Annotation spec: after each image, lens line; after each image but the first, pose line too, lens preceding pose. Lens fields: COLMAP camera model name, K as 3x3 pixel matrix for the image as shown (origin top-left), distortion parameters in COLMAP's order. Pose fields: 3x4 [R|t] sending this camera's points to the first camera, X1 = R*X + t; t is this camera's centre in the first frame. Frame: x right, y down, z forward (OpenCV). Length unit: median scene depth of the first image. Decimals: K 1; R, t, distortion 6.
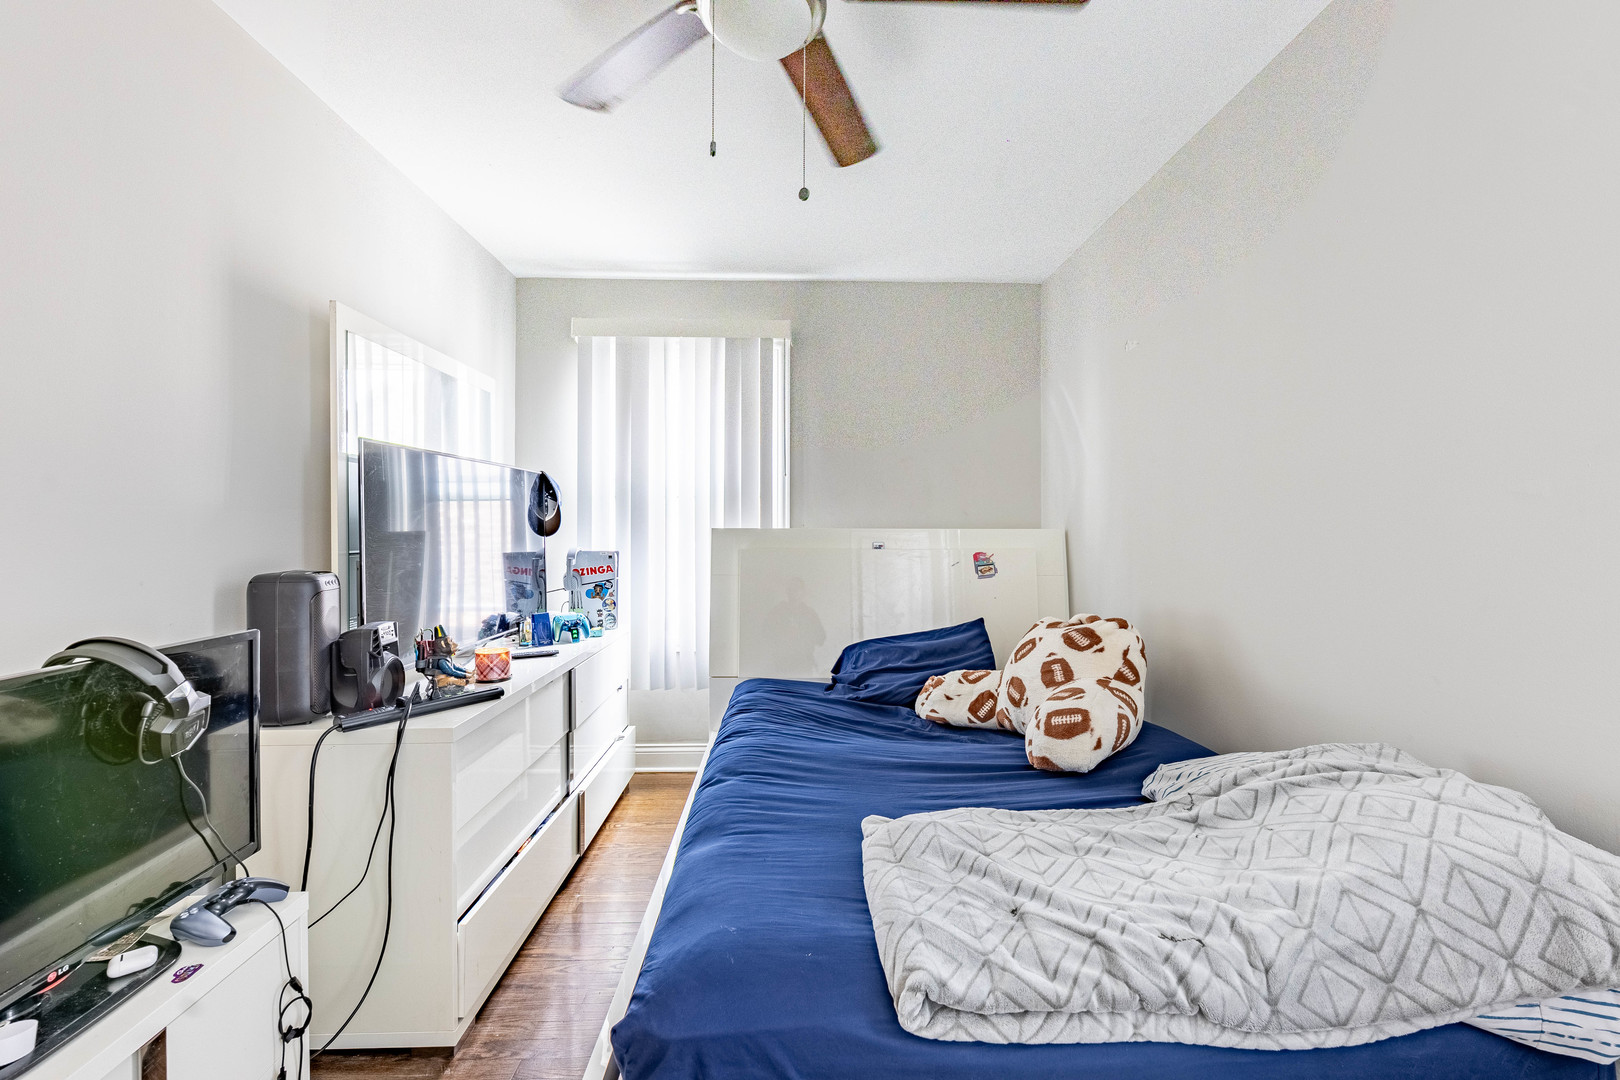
lens RADIAL K [[642.1, 0, 811.7], [0, 642.1, 531.6], [0, 0, 1]] dist [-0.000706, -0.000332]
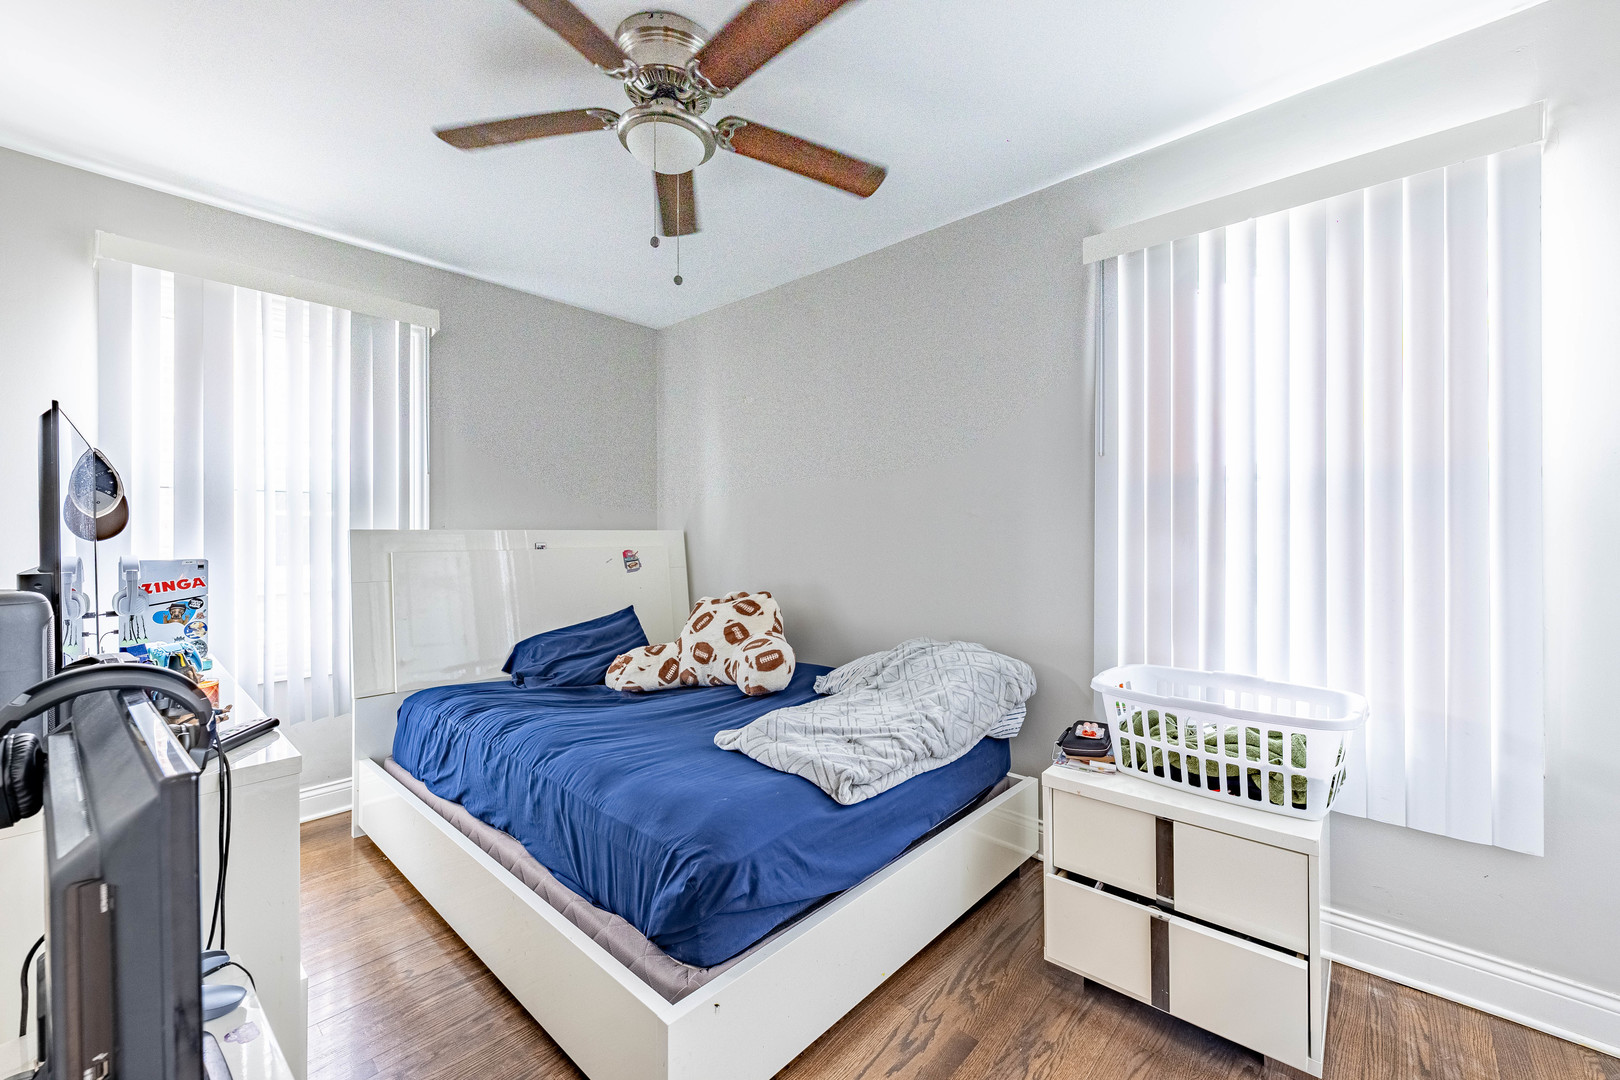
lens RADIAL K [[642.1, 0, 811.7], [0, 642.1, 531.6], [0, 0, 1]] dist [-0.000706, -0.000332]
pose [[0.689013, -0.001509, 0.724748, -0.485419], [0.003748, 0.999992, -0.001480, 0.001914], [-0.724740, 0.003736, 0.689013, -0.077073]]
